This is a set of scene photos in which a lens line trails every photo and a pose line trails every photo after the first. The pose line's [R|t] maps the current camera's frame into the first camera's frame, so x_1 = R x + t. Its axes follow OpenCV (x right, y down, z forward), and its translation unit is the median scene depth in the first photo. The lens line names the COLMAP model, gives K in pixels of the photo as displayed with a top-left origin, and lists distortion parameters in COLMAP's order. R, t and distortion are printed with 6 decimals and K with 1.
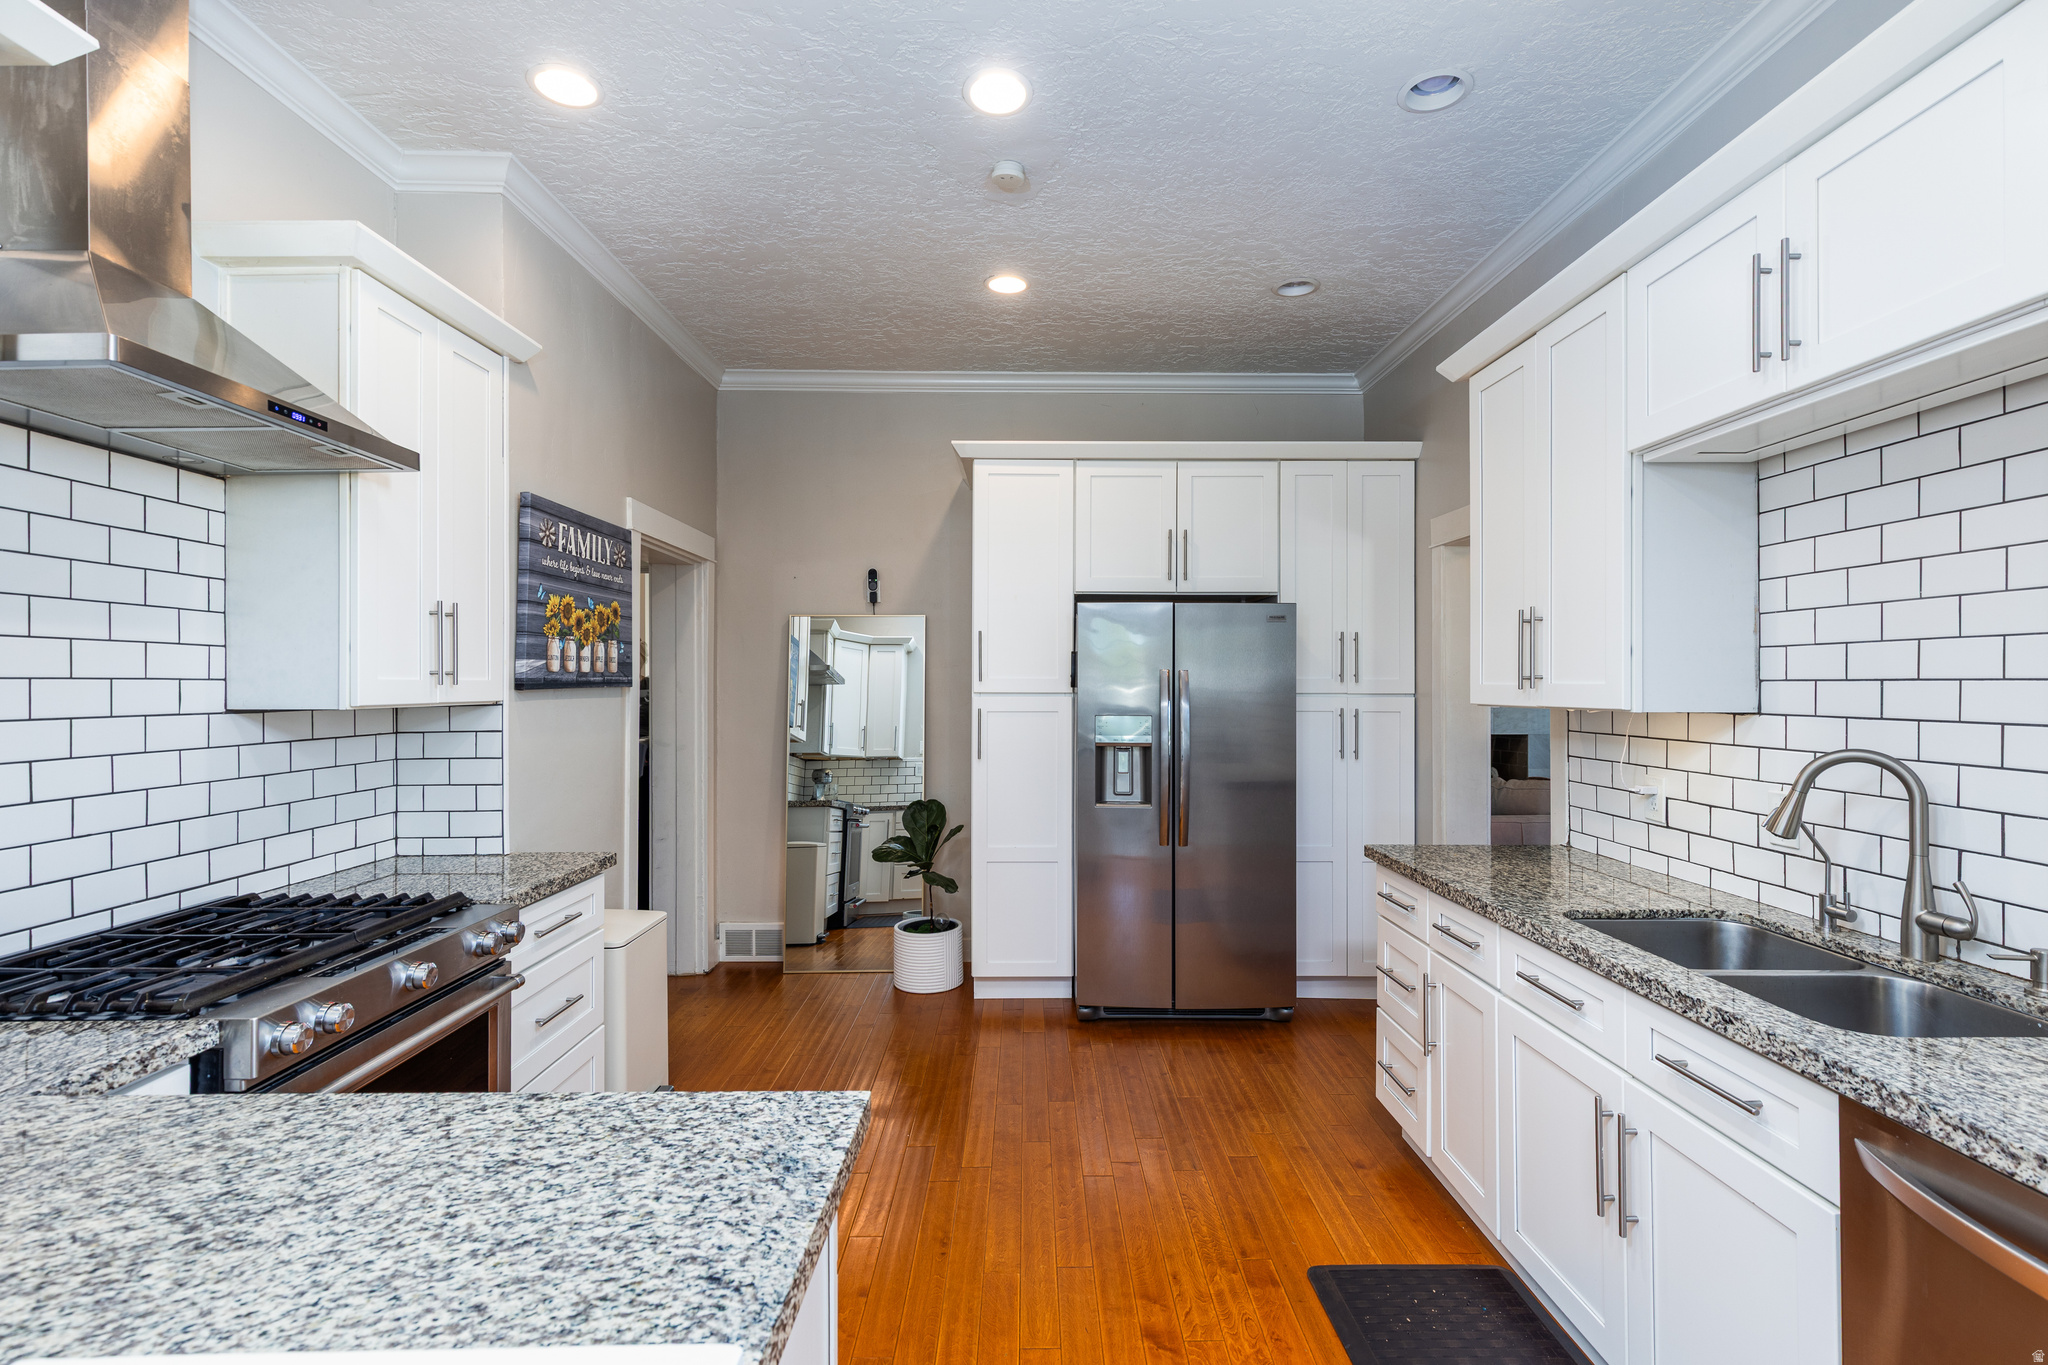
lens RADIAL K [[919.0, 0, 1028.4], [0, 919.0, 680.4], [0, 0, 1]] dist [0.005001, -0.000315]
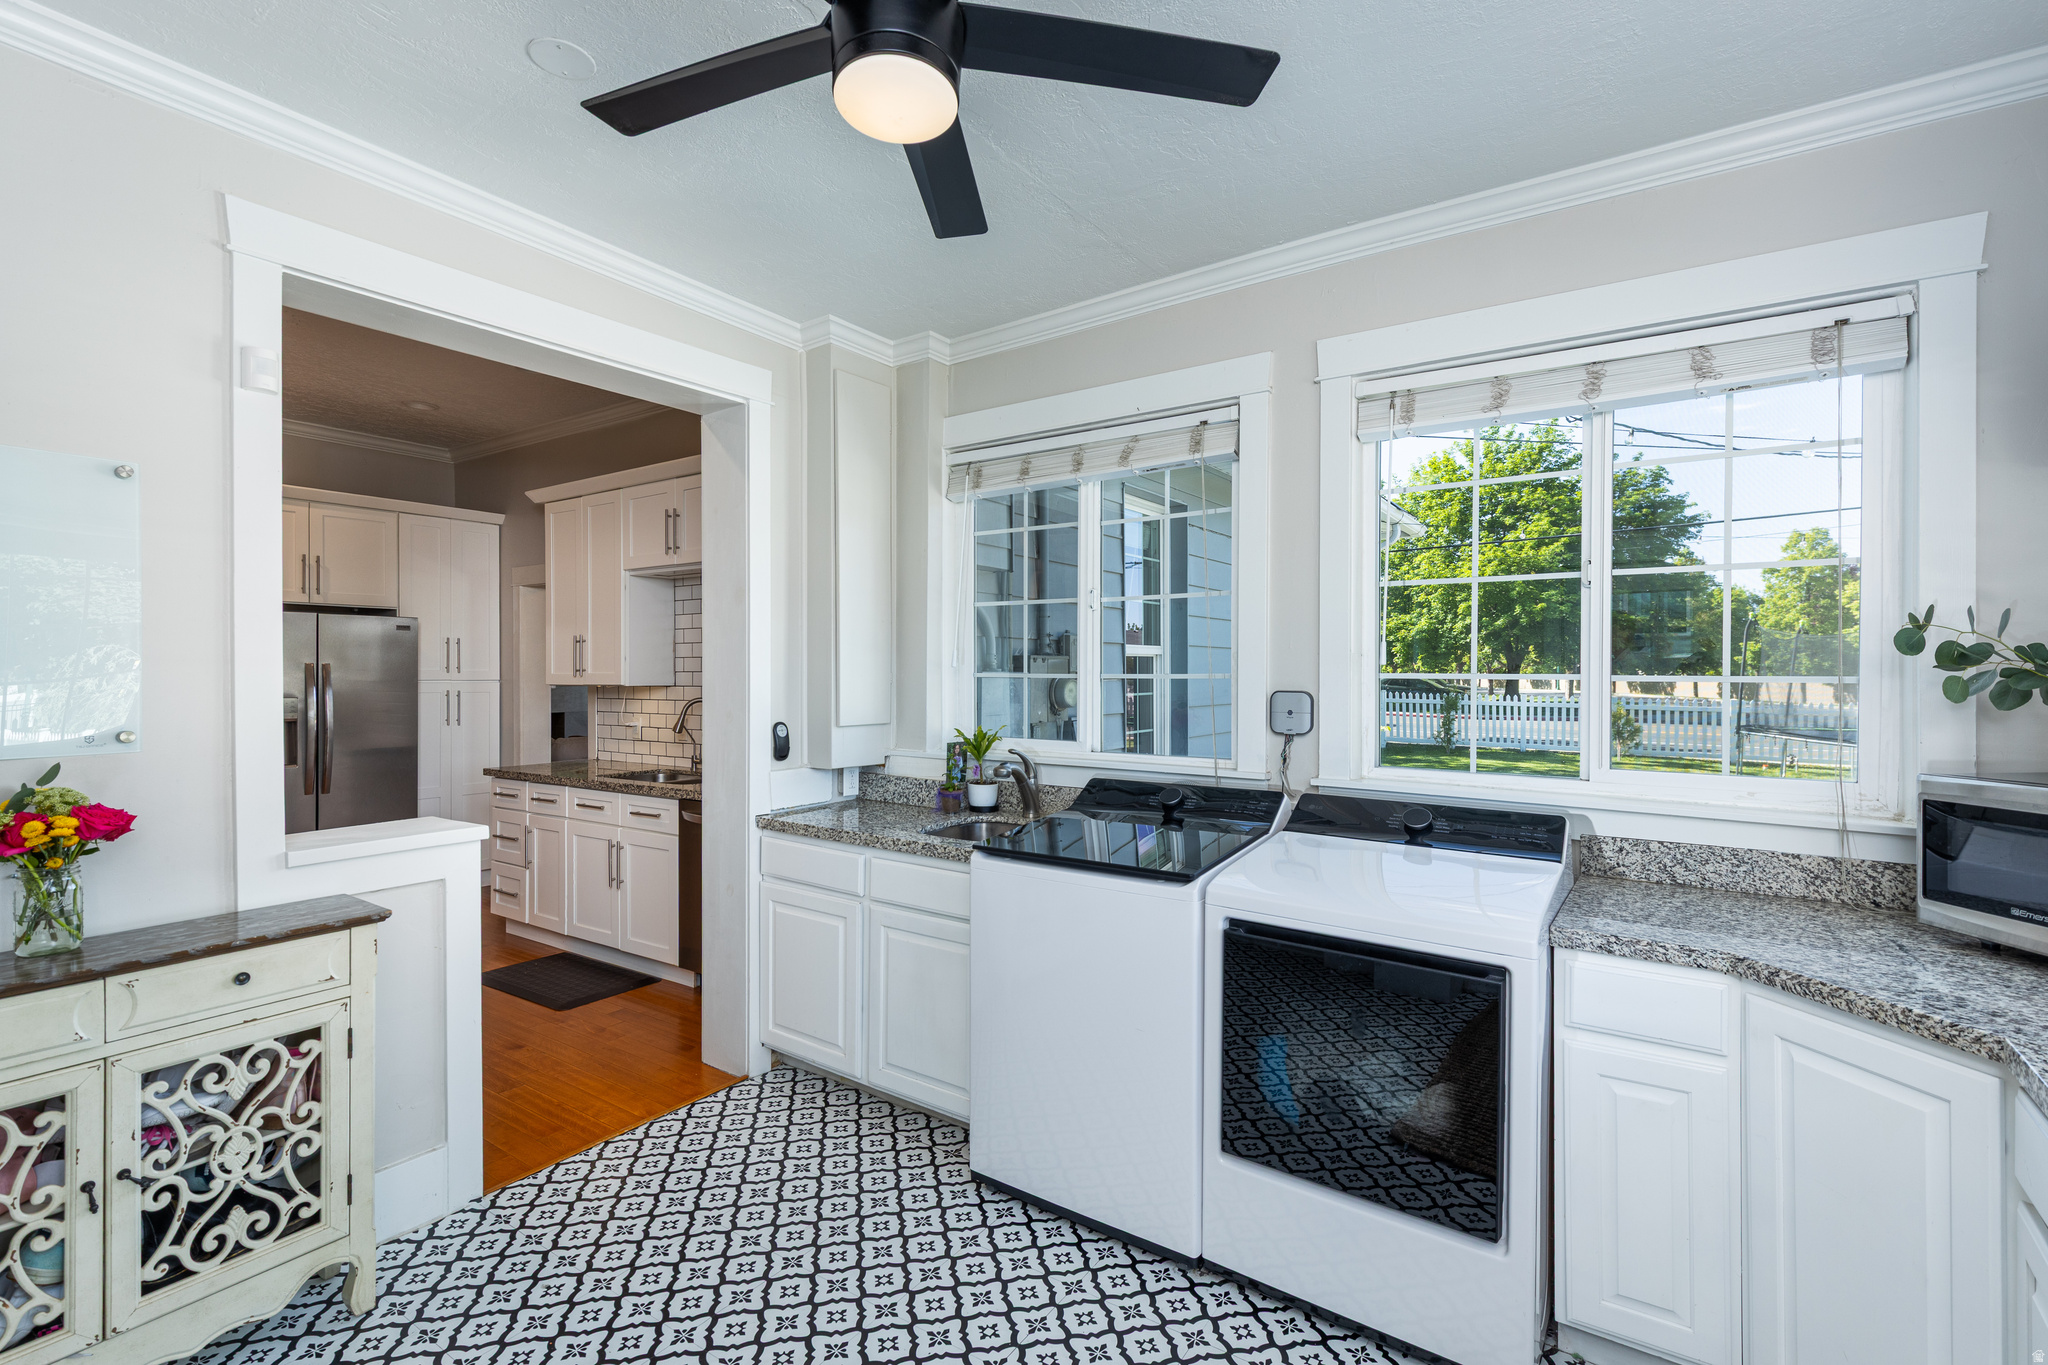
lens RADIAL K [[919.0, 0, 1029.7], [0, 919.0, 680.4], [0, 0, 1]] dist [0.005001, -0.000315]
pose [[0.561388, -0.002023, 0.827550, -0.562612], [-0.004227, 0.999977, 0.005313, 0.005274], [-0.827542, -0.006481, 0.561367, -0.935801]]
